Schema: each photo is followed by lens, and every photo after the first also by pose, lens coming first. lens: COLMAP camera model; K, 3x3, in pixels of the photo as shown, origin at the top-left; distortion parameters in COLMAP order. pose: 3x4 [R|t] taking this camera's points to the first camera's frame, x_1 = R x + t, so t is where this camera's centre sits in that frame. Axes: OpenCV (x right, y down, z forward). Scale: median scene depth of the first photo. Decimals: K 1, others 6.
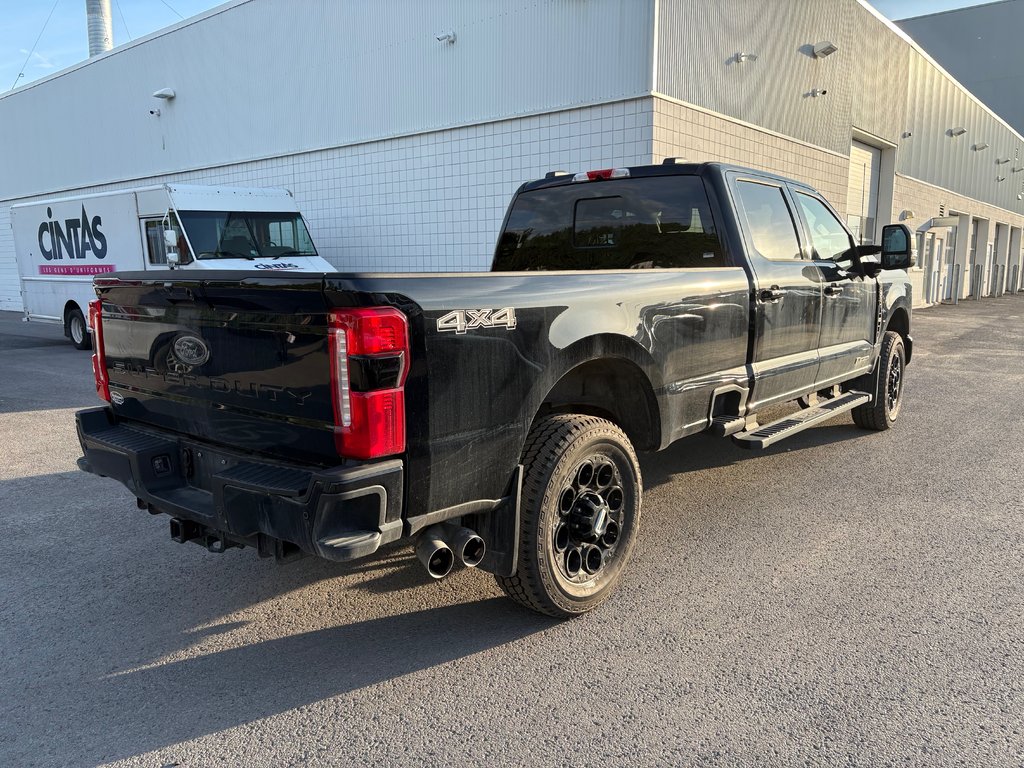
lens RADIAL K [[770.4, 0, 518.1], [0, 770.4, 380.4], [0, 0, 1]] dist [0.052848, -0.058761]
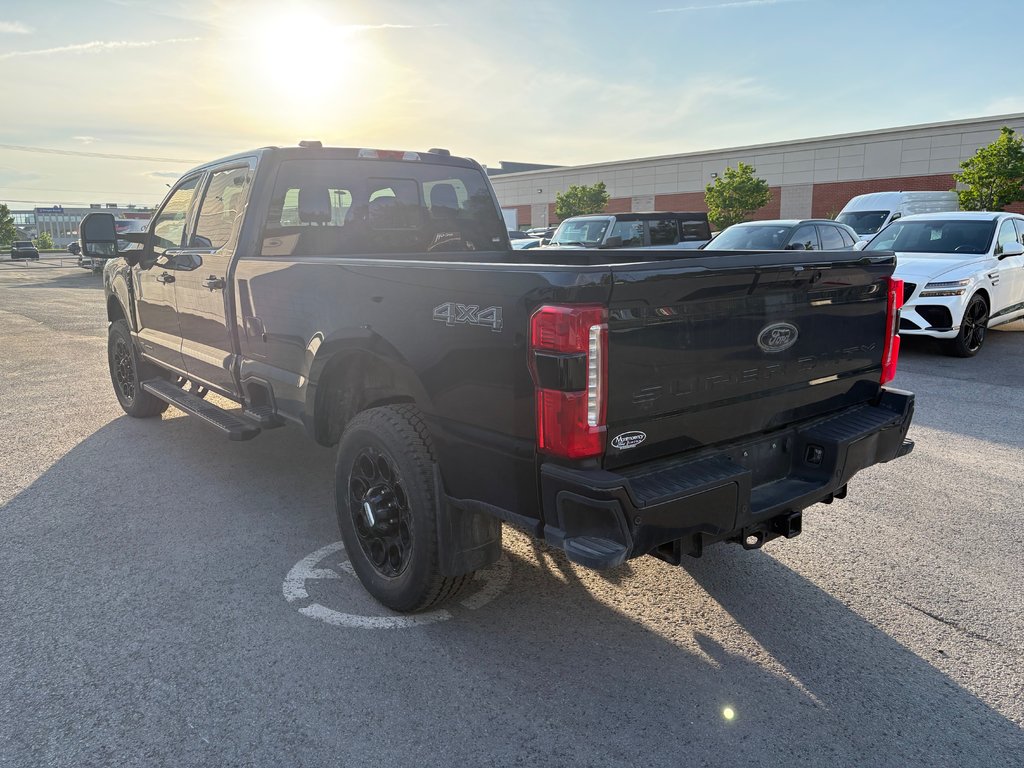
lens RADIAL K [[770.4, 0, 518.1], [0, 770.4, 380.4], [0, 0, 1]] dist [0.052848, -0.058761]
pose [[0.210053, -0.170894, 0.962639, -0.989715], [0.152282, 0.978307, 0.140447, -0.118801], [-0.965758, 0.117091, 0.231520, 0.766567]]
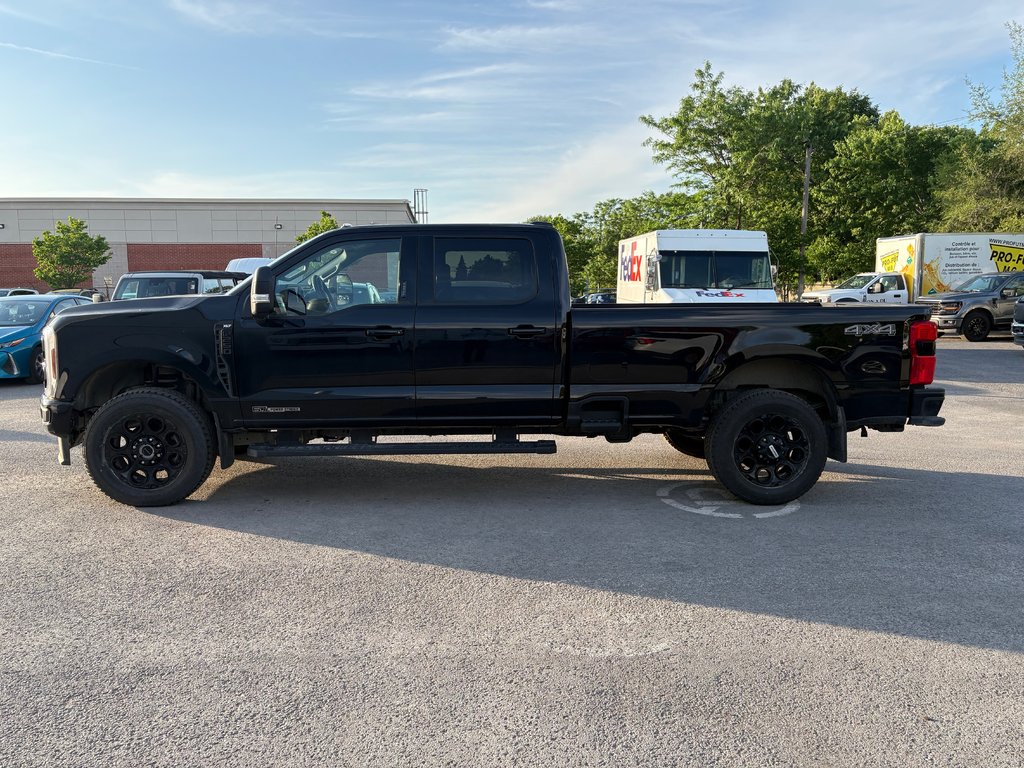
lens RADIAL K [[772.3, 0, 507.5], [0, 772.3, 383.4], [0, 0, 1]] dist [0.014424, 0.001174]
pose [[-0.664102, -0.077976, 0.743565, -0.984738], [0.115900, 0.971786, 0.205423, -0.348947], [-0.738604, 0.222601, -0.636328, 2.288739]]
